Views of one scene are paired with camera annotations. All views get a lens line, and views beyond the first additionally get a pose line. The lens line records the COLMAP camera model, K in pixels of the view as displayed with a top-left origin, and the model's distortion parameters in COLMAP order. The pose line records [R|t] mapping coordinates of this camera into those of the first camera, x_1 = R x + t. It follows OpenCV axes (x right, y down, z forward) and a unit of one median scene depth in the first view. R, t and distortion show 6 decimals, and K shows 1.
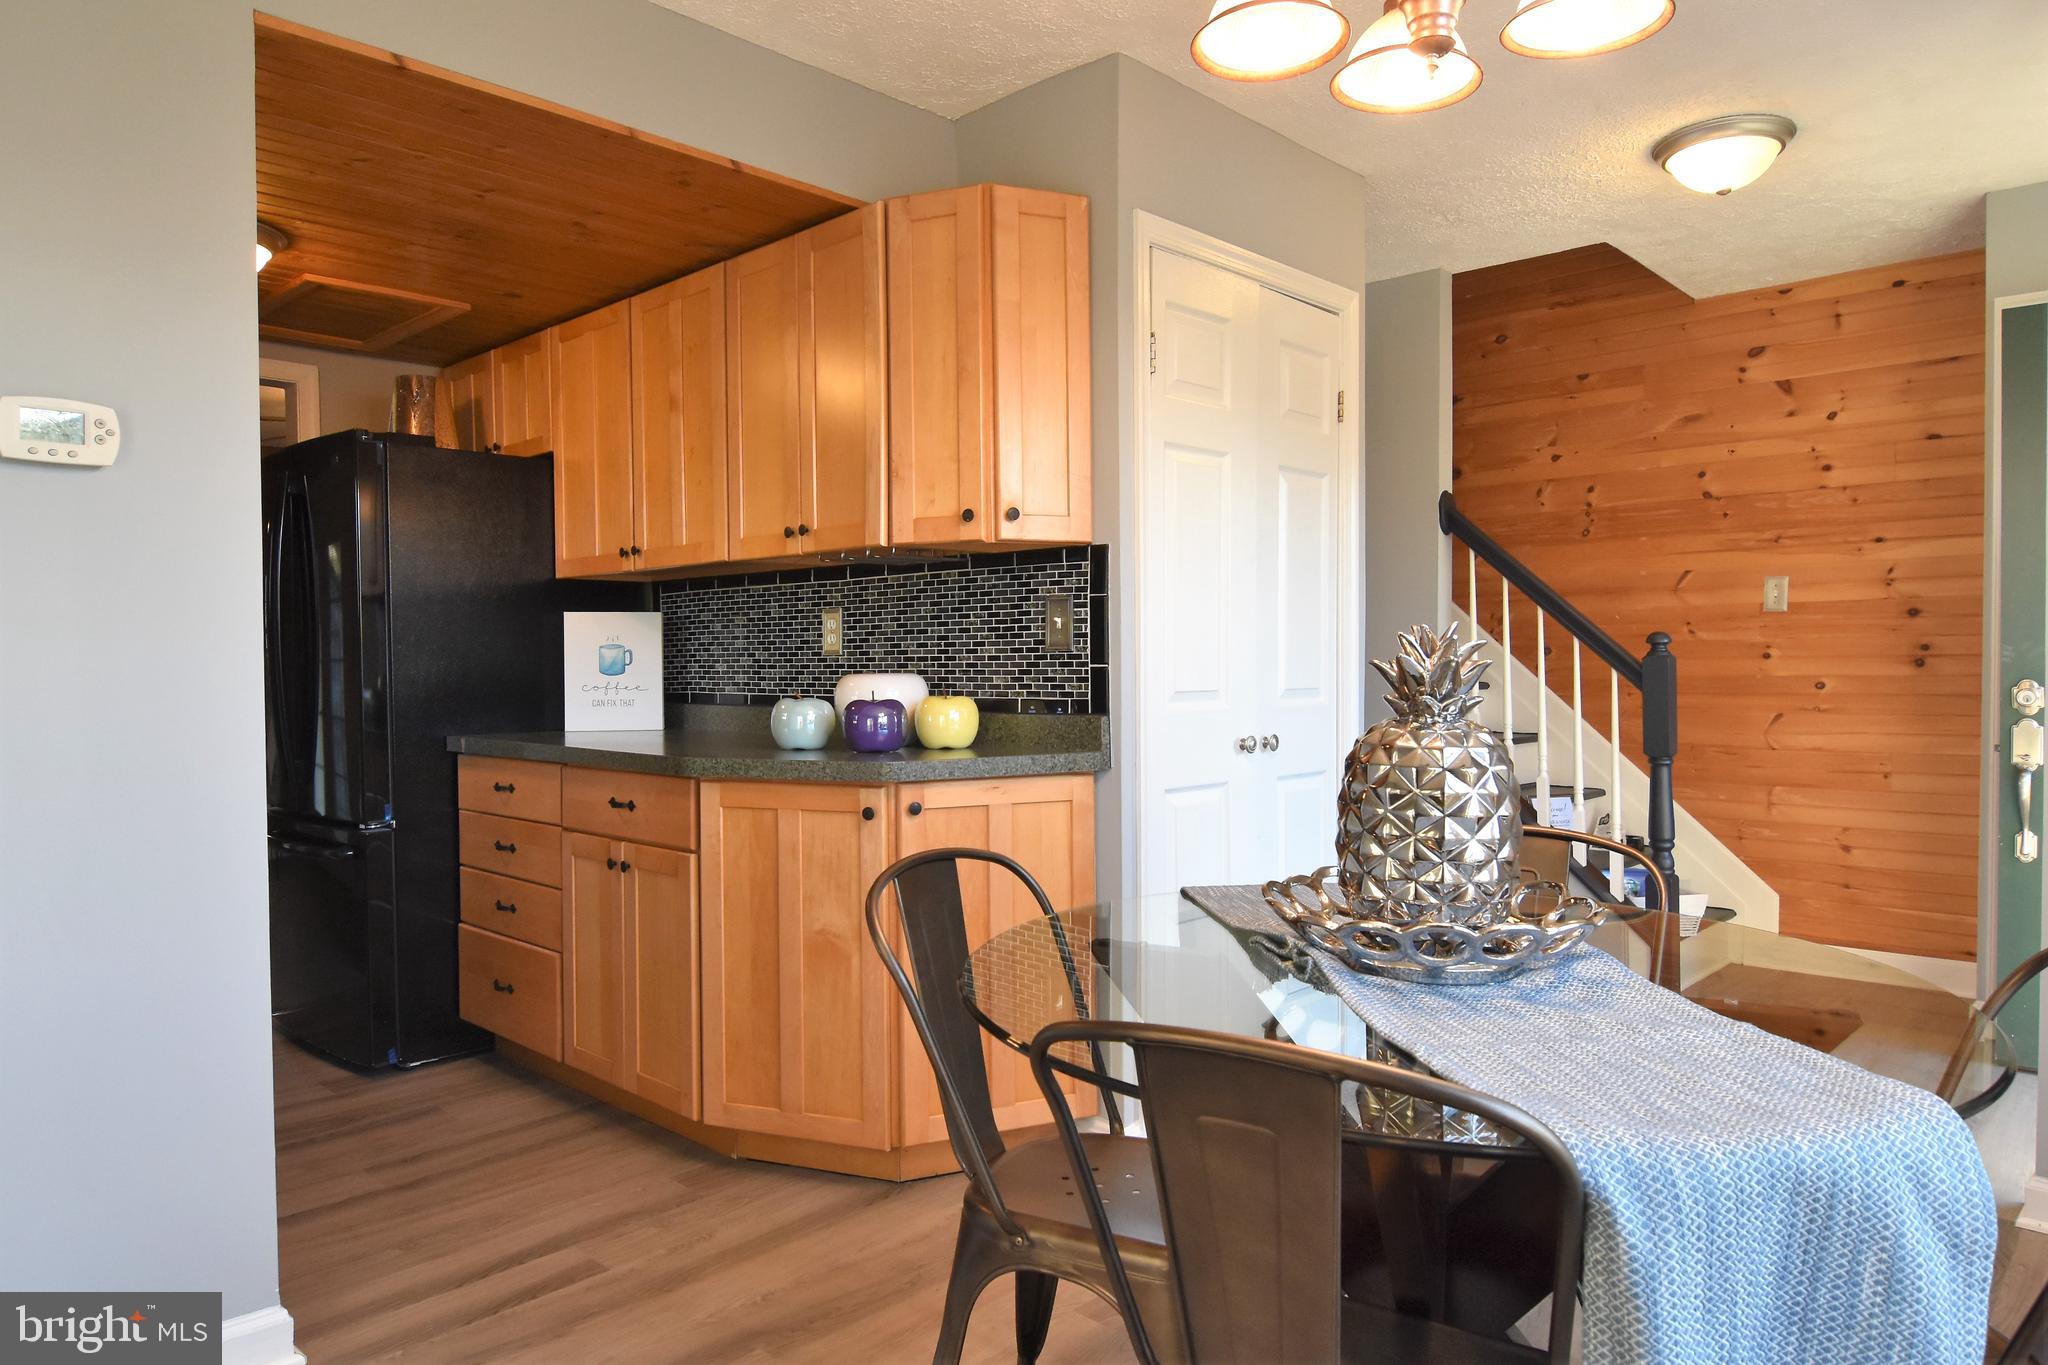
lens RADIAL K [[1304.4, 0, 1036.3], [0, 1304.4, 677.5], [0, 0, 1]] dist [-0.008006, -0.005768]
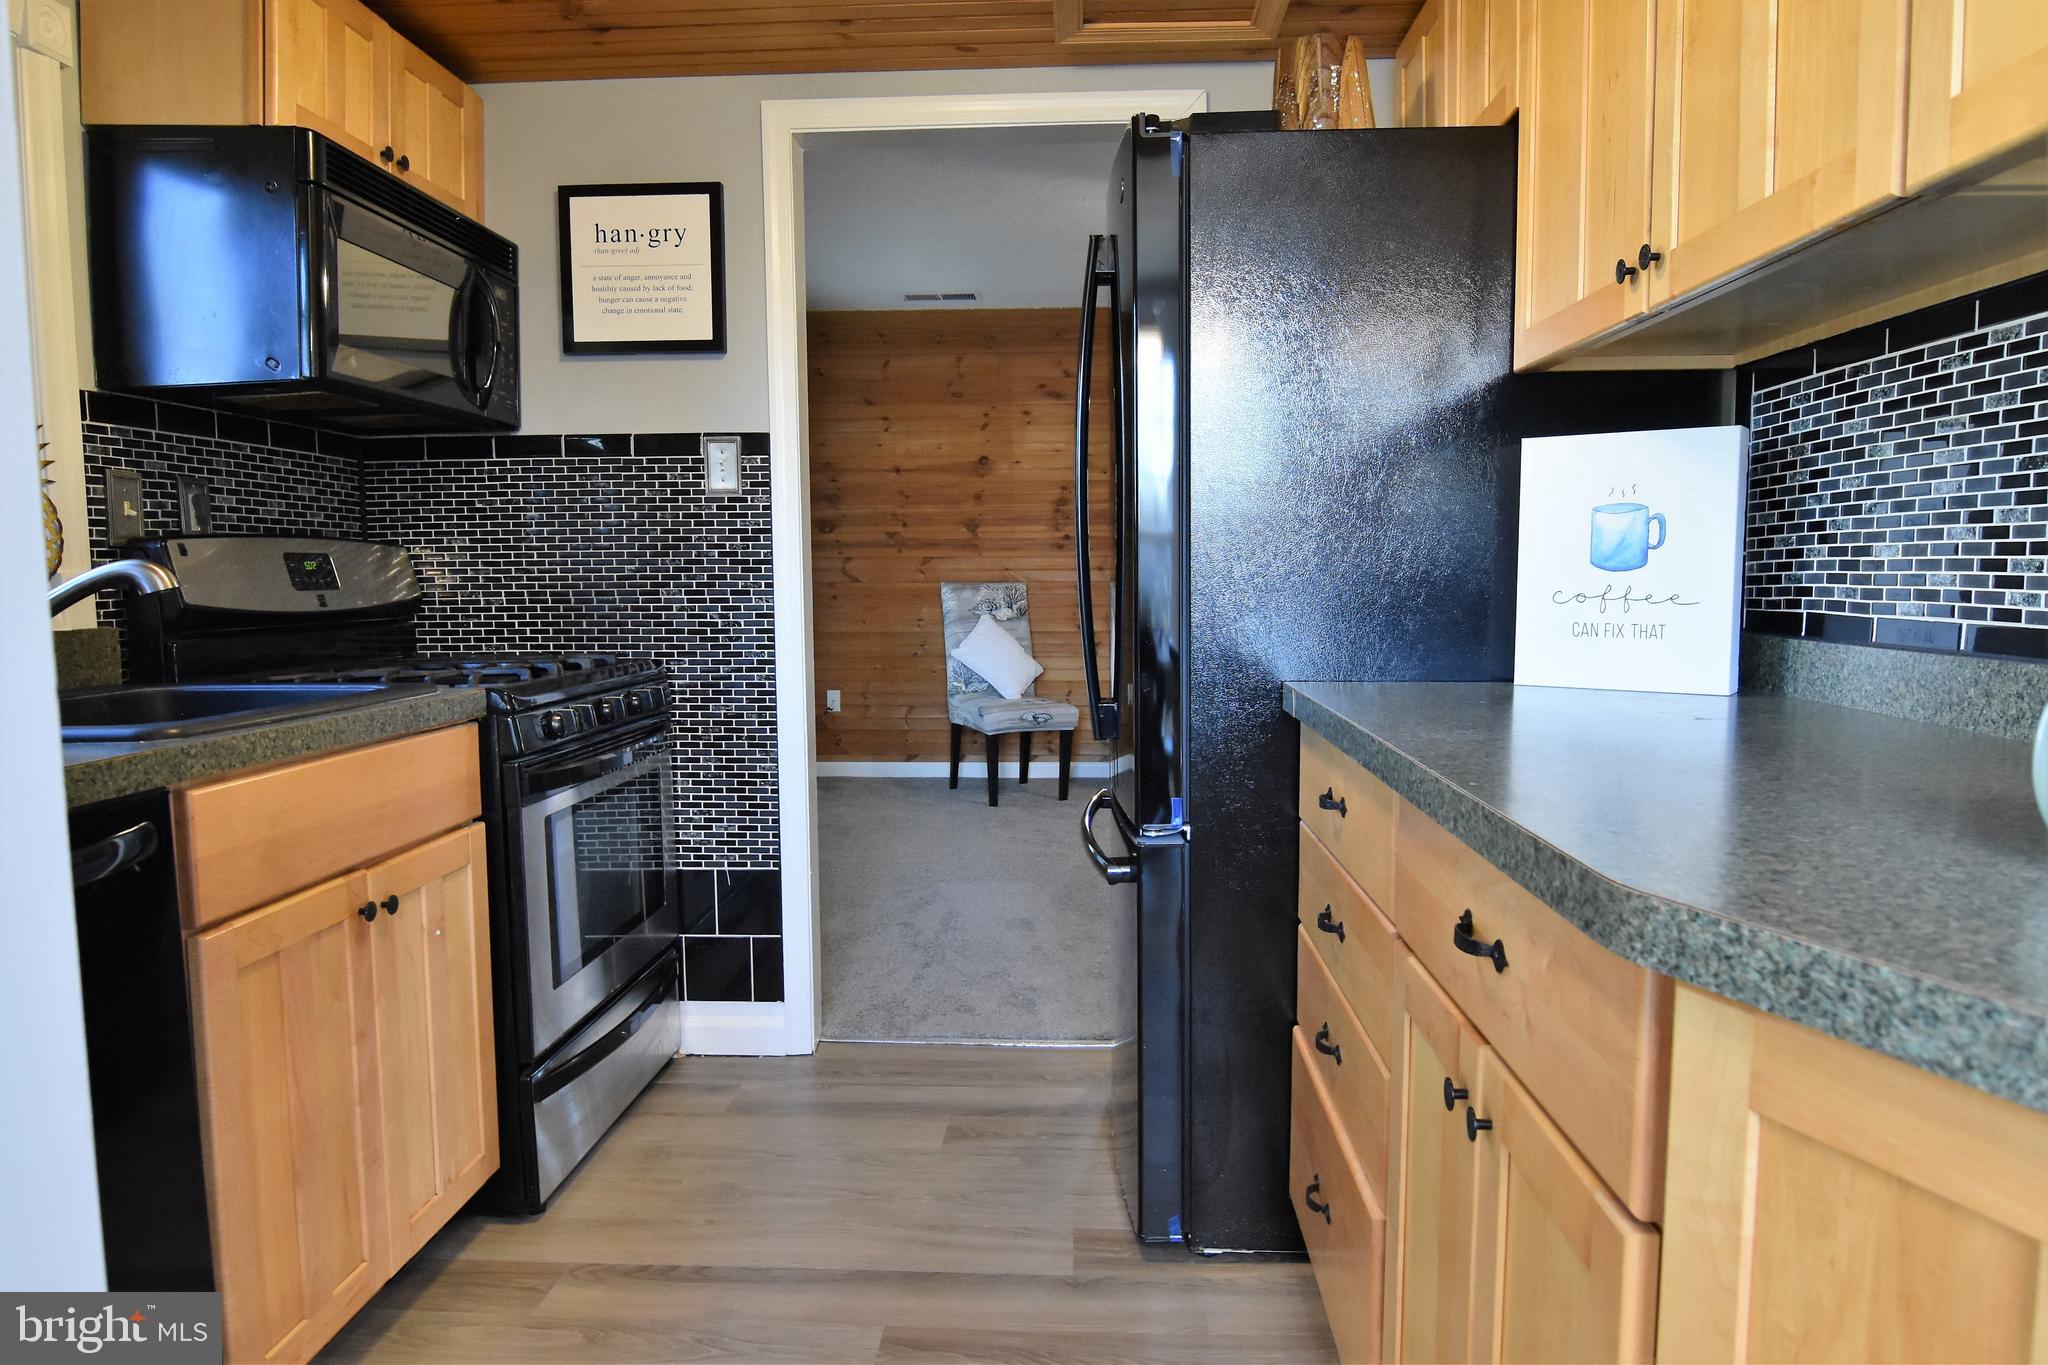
lens RADIAL K [[1264.2, 0, 1045.2], [0, 1264.2, 687.3], [0, 0, 1]] dist [0.005838, -0.022882]
pose [[0.650091, 0.073782, -0.756266, -0.139268], [-0.009628, 0.995995, 0.088893, 0.001957], [0.759795, -0.050507, 0.648198, 0.671020]]
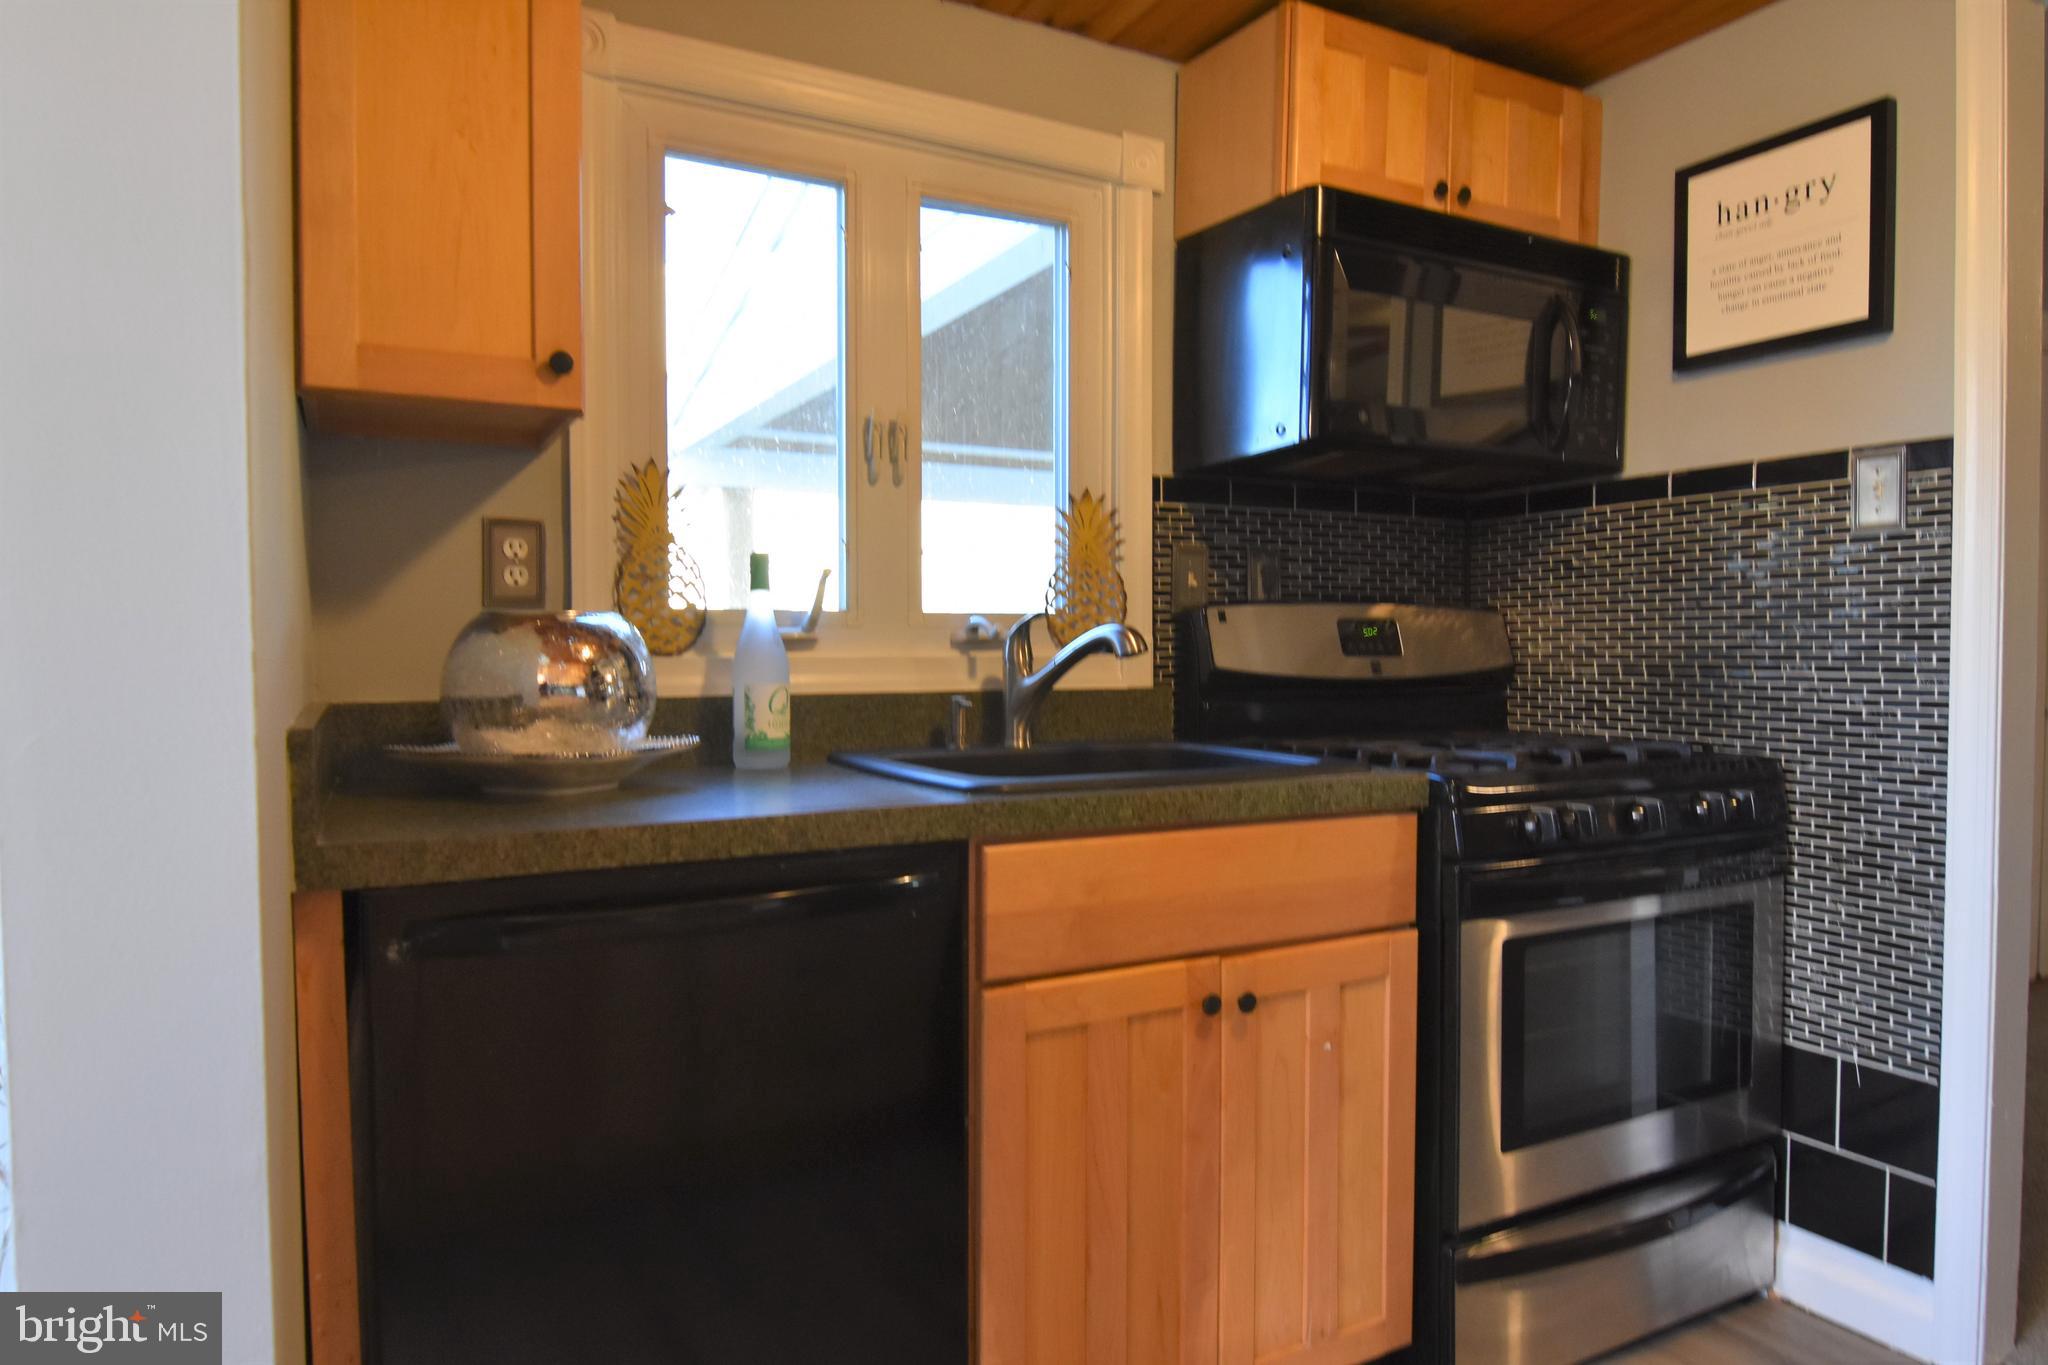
lens RADIAL K [[1264.2, 0, 1018.9], [0, 1264.2, 684.7], [0, 0, 1]] dist [0.005838, -0.022882]
pose [[-0.314777, 0.038275, -0.948394, -0.172506], [-0.010887, 0.998975, 0.043930, 0.001817], [0.949103, 0.024153, -0.314038, 0.740795]]
